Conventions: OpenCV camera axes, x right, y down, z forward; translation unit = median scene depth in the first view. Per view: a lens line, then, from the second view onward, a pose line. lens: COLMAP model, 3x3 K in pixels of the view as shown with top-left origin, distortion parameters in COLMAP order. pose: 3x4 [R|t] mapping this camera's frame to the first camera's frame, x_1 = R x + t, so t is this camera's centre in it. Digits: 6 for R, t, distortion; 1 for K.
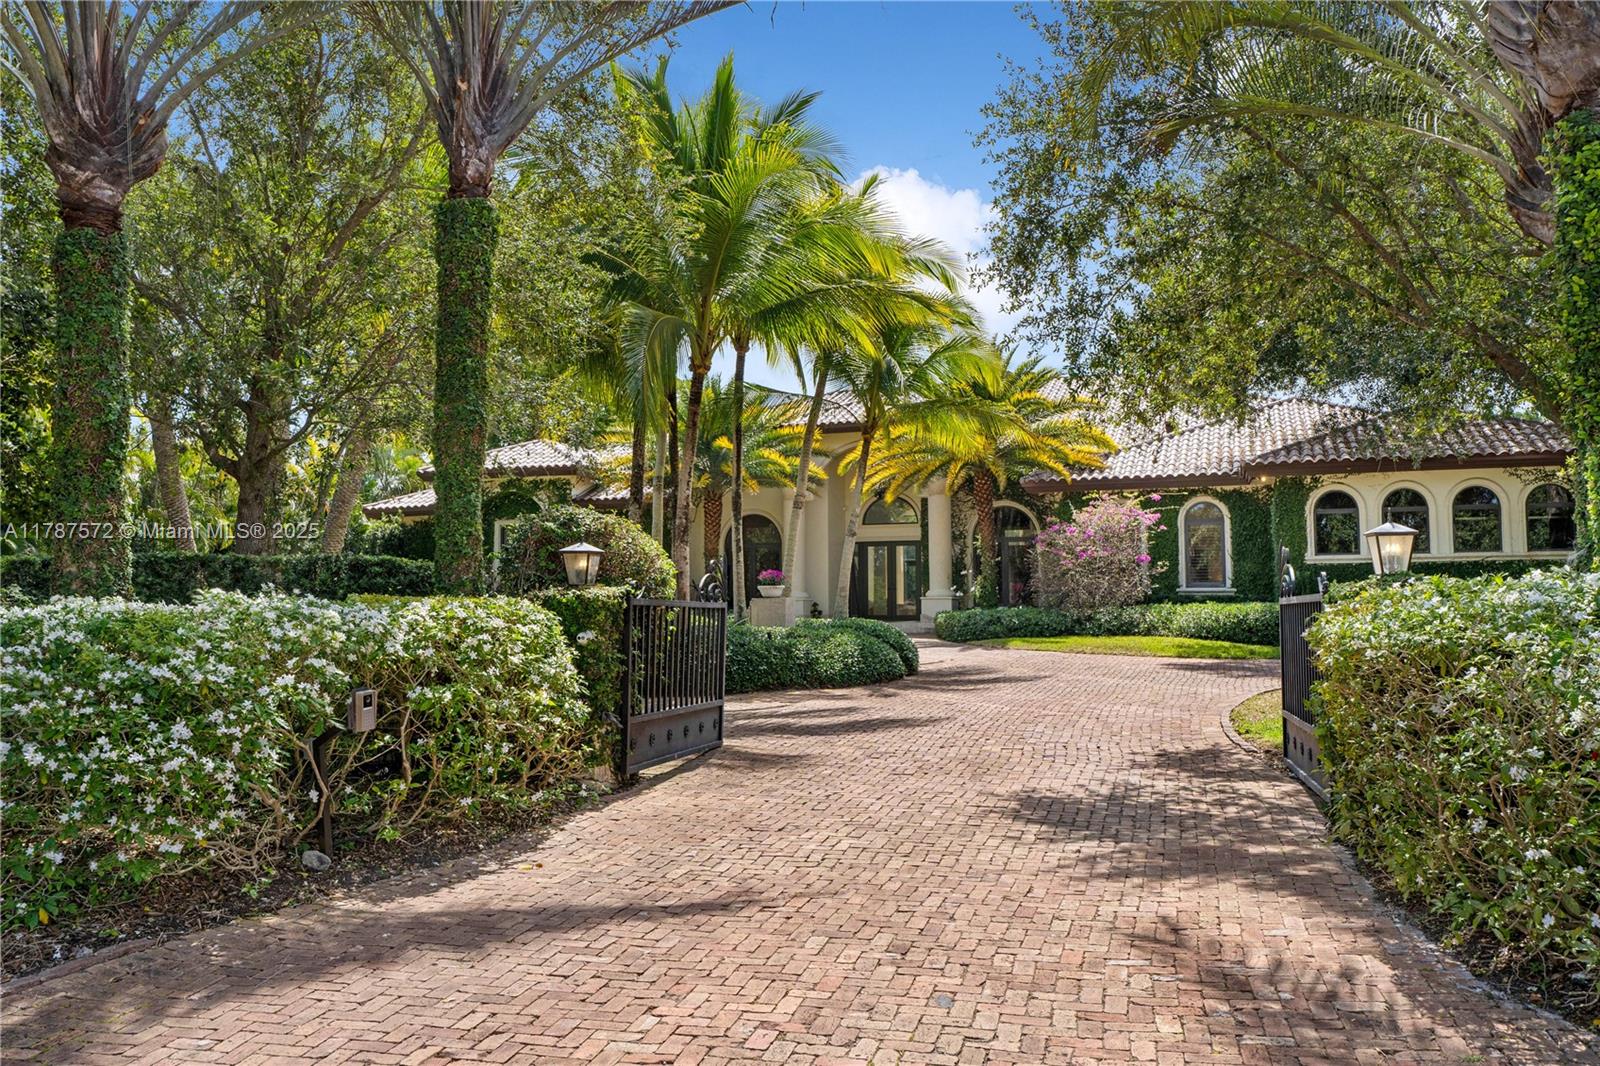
lens RADIAL K [[1297.6, 0, 800.0], [0, 1297.6, 533.0], [0, 0, 1]] dist [-0.000710, 0.015566]
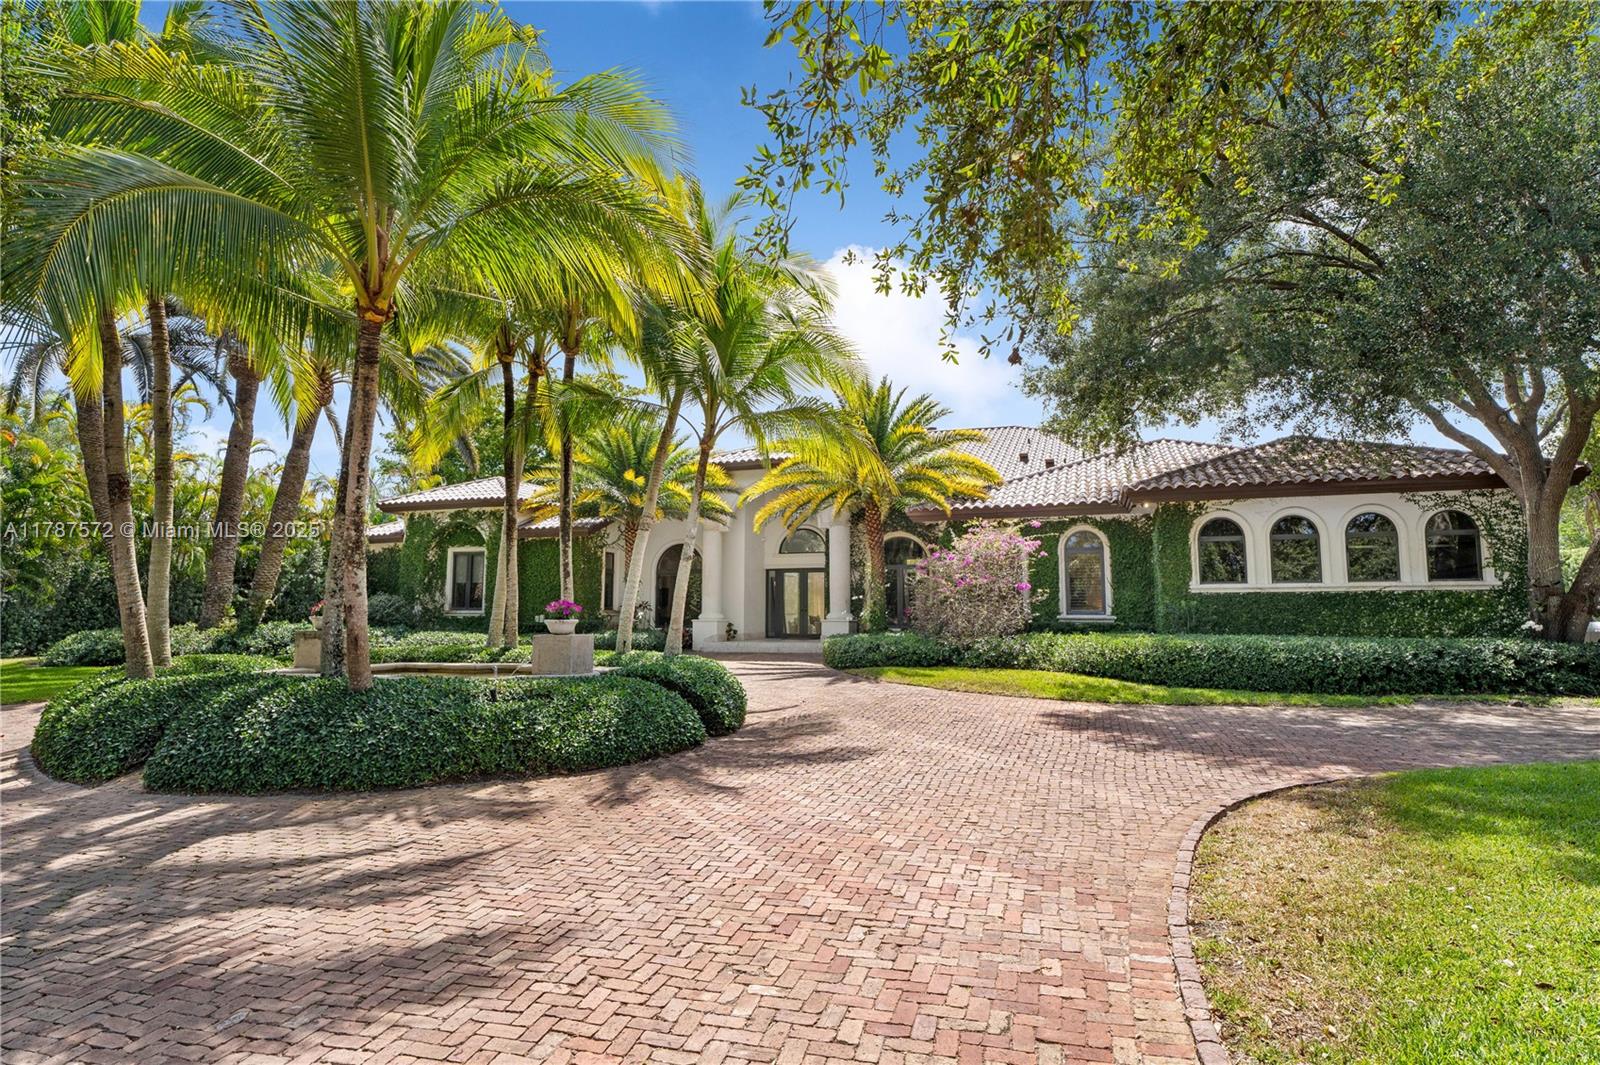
lens RADIAL K [[845.7, 0, 800.0], [0, 845.7, 532.5], [0, 0, 1]] dist [-0.009488, -0.000061]
pose [[0.999946, 0.005444, -0.008874, 0.100775], [-0.005777, 0.999262, -0.037966, 0.004231], [0.008661, 0.038015, 0.999240, 0.357493]]
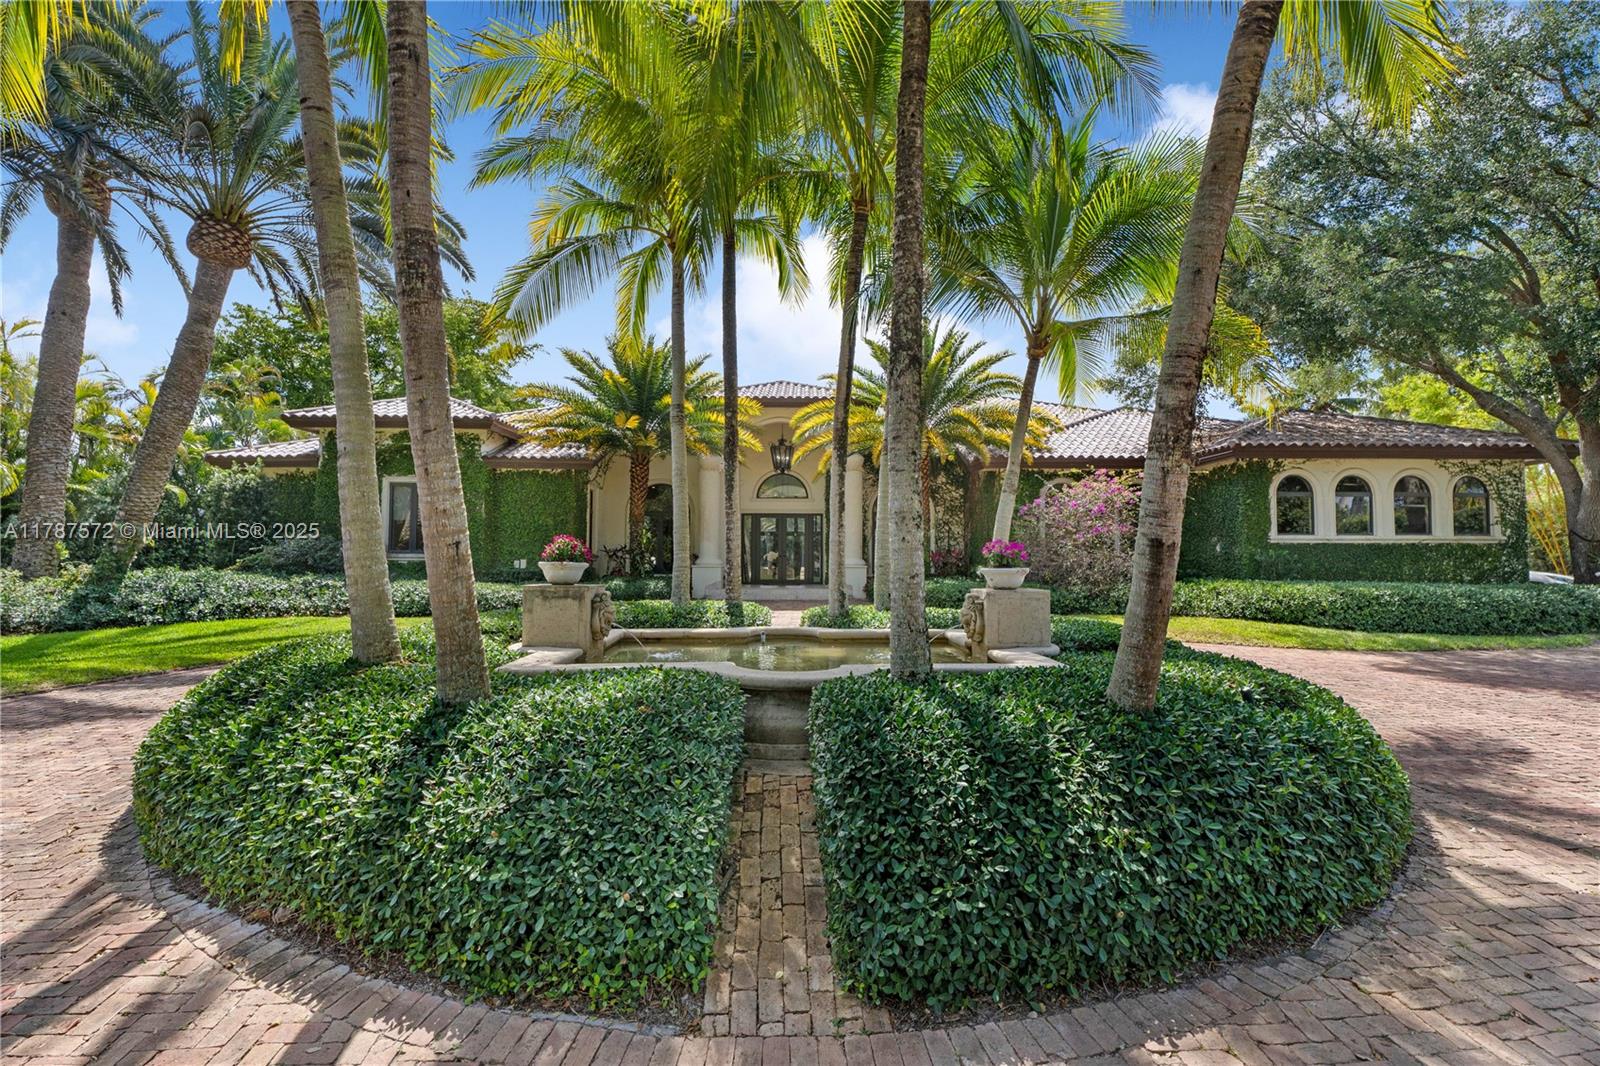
lens RADIAL K [[713.8, 0, 800.0], [0, 713.8, 533.0], [0, 0, 1]] dist [0.002047, -0.000103]
pose [[0.943155, 0.023251, 0.331538, -0.163323], [-0.029912, 0.999440, 0.015004, 0.018163], [-0.331003, -0.024069, 0.943323, 0.564574]]
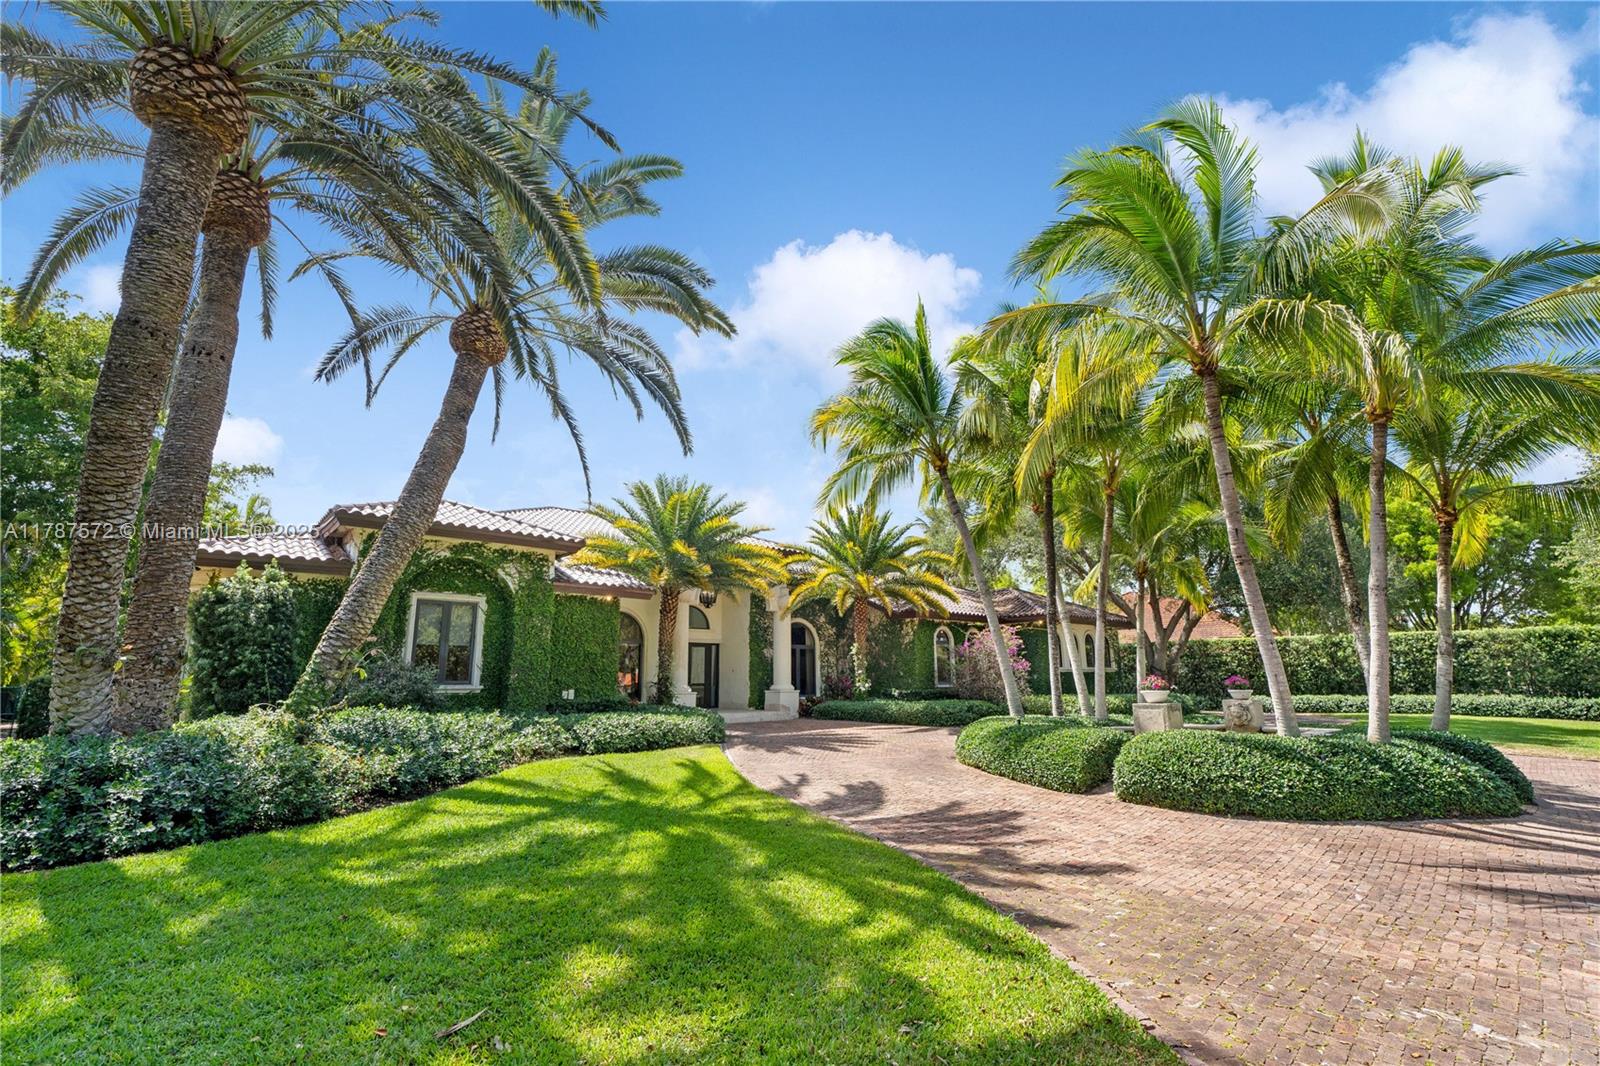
lens RADIAL K [[713.8, 0, 800.0], [0, 713.8, 533.0], [0, 0, 1]] dist [0.002047, -0.000103]
pose [[0.501660, 0.178307, 0.846489, -0.637037], [-0.047920, 0.982752, -0.178611, 0.027390], [-0.863737, 0.049038, 0.501552, 0.779020]]
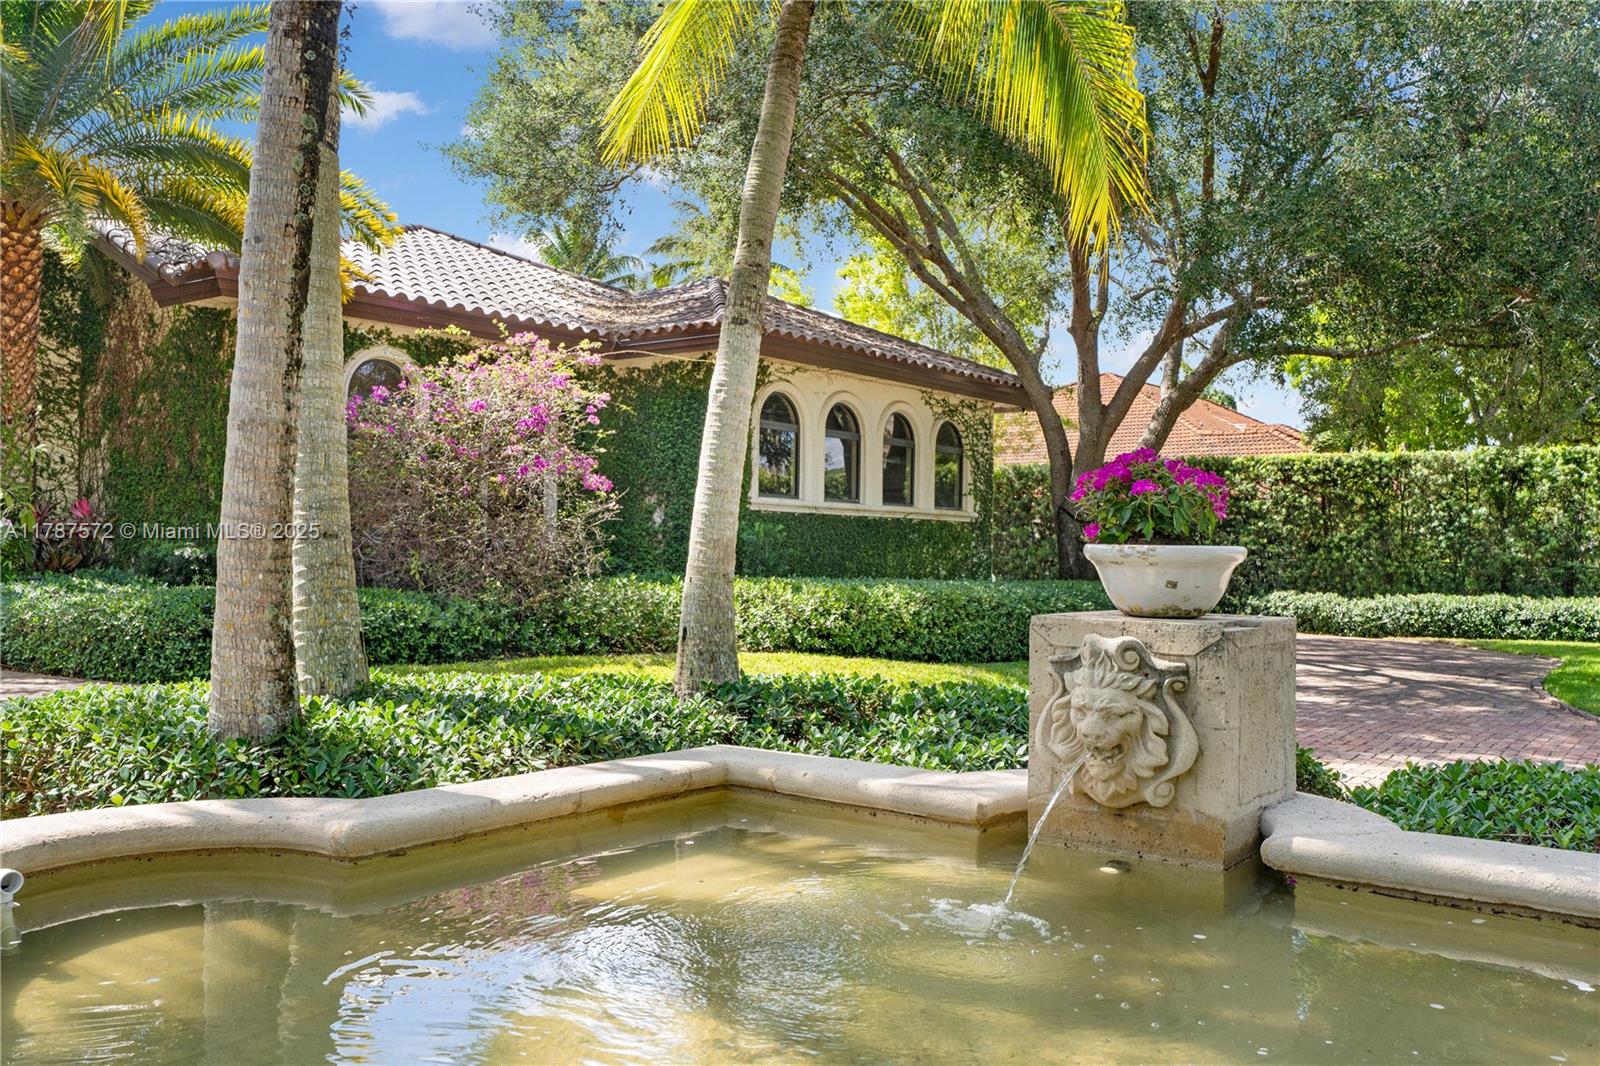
lens RADIAL K [[1297.6, 0, 800.0], [0, 1297.6, 533.0], [0, 0, 1]] dist [-0.000710, 0.015566]
pose [[0.345678, 0.029245, 0.937897, -0.152181], [-0.077470, 0.996991, -0.002534, 0.033475], [-0.935150, -0.071783, 0.346904, 0.758019]]
